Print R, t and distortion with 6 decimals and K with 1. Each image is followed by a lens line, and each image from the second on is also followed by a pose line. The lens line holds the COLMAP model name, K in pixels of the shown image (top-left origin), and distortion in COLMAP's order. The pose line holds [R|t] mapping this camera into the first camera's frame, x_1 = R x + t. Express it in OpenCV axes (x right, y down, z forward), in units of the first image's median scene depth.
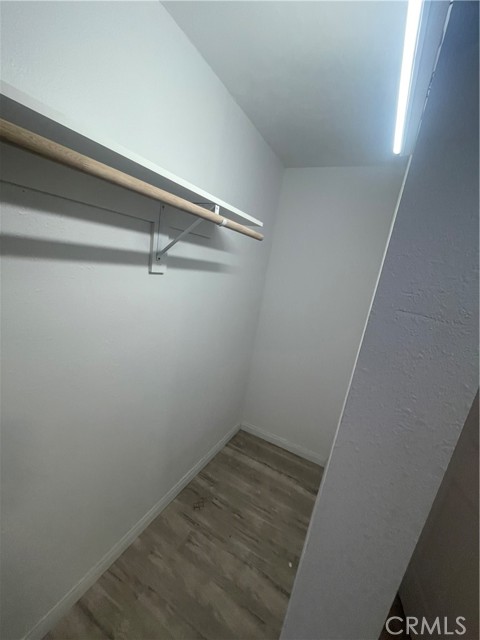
lens RADIAL K [[259.4, 0, 240.0], [0, 259.4, 320.0], [0, 0, 1]] dist [-0.001092, -0.001025]
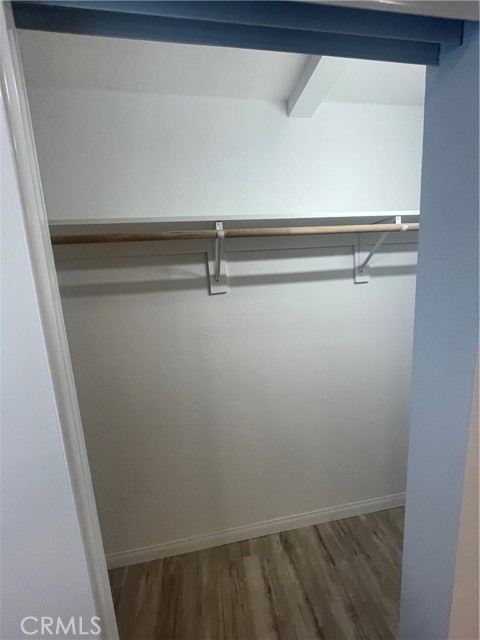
lens RADIAL K [[259.4, 0, 240.0], [0, 259.4, 320.0], [0, 0, 1]] dist [-0.001092, -0.001025]
pose [[0.581137, -0.065152, -0.811193, 0.367598], [-0.014522, 0.995801, -0.090382, 0.130719], [0.813676, 0.064304, 0.577751, -0.218372]]
